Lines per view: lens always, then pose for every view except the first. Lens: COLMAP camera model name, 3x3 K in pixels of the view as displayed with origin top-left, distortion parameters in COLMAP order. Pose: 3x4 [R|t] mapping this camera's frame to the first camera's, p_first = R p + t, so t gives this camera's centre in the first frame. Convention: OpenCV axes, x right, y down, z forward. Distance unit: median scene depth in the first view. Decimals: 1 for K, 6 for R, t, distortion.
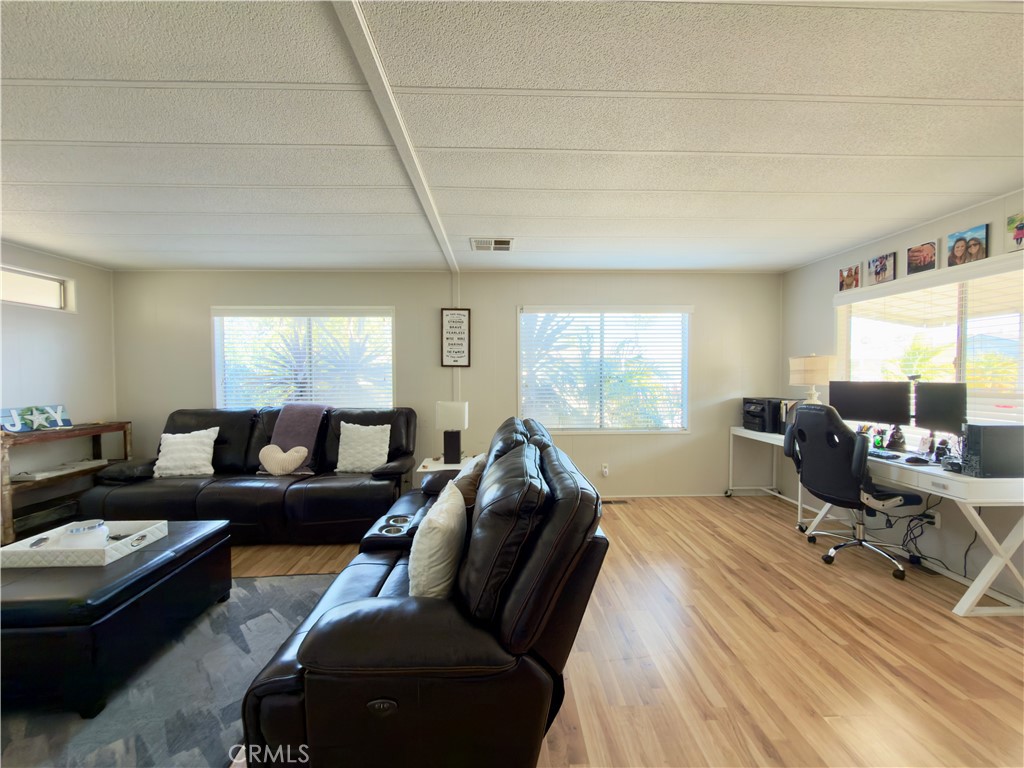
lens RADIAL K [[408.5, 0, 512.4], [0, 408.5, 385.1], [0, 0, 1]] dist [0.002085, 0.000001]
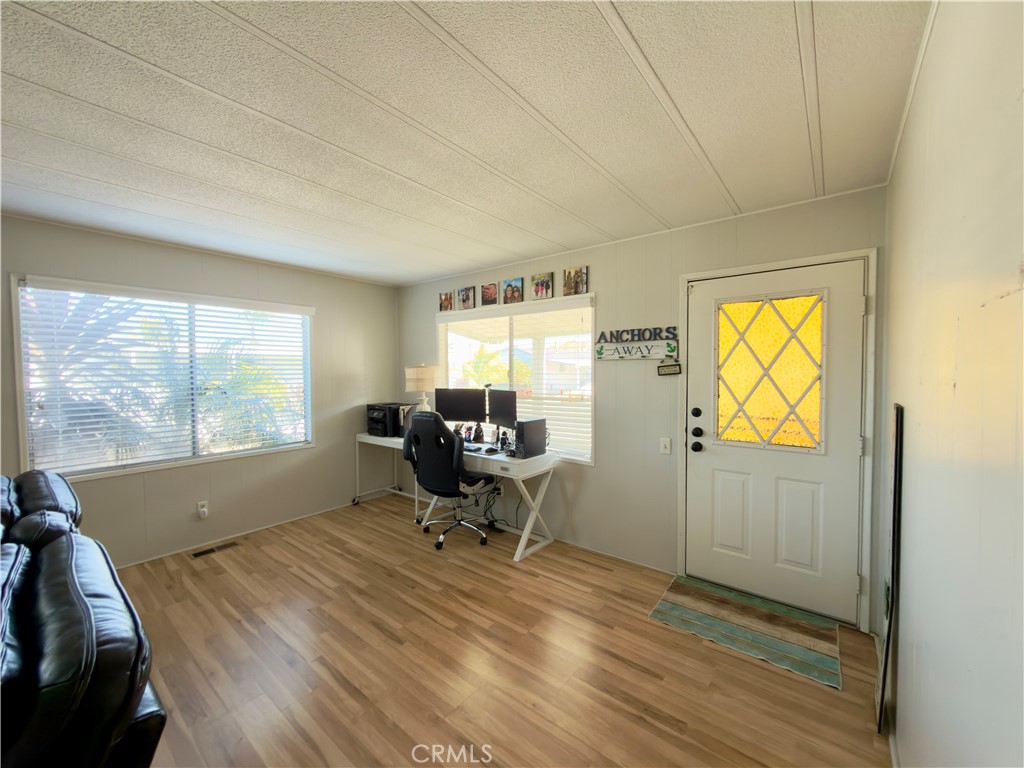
lens RADIAL K [[408.5, 0, 512.8], [0, 408.5, 384.6], [0, 0, 1]] dist [0.002085, 0.000001]
pose [[0.653609, -0.024742, 0.756428, 0.049782], [0.021758, 0.999667, 0.013898, -0.037758], [-0.756519, 0.007374, 0.653930, 0.088287]]
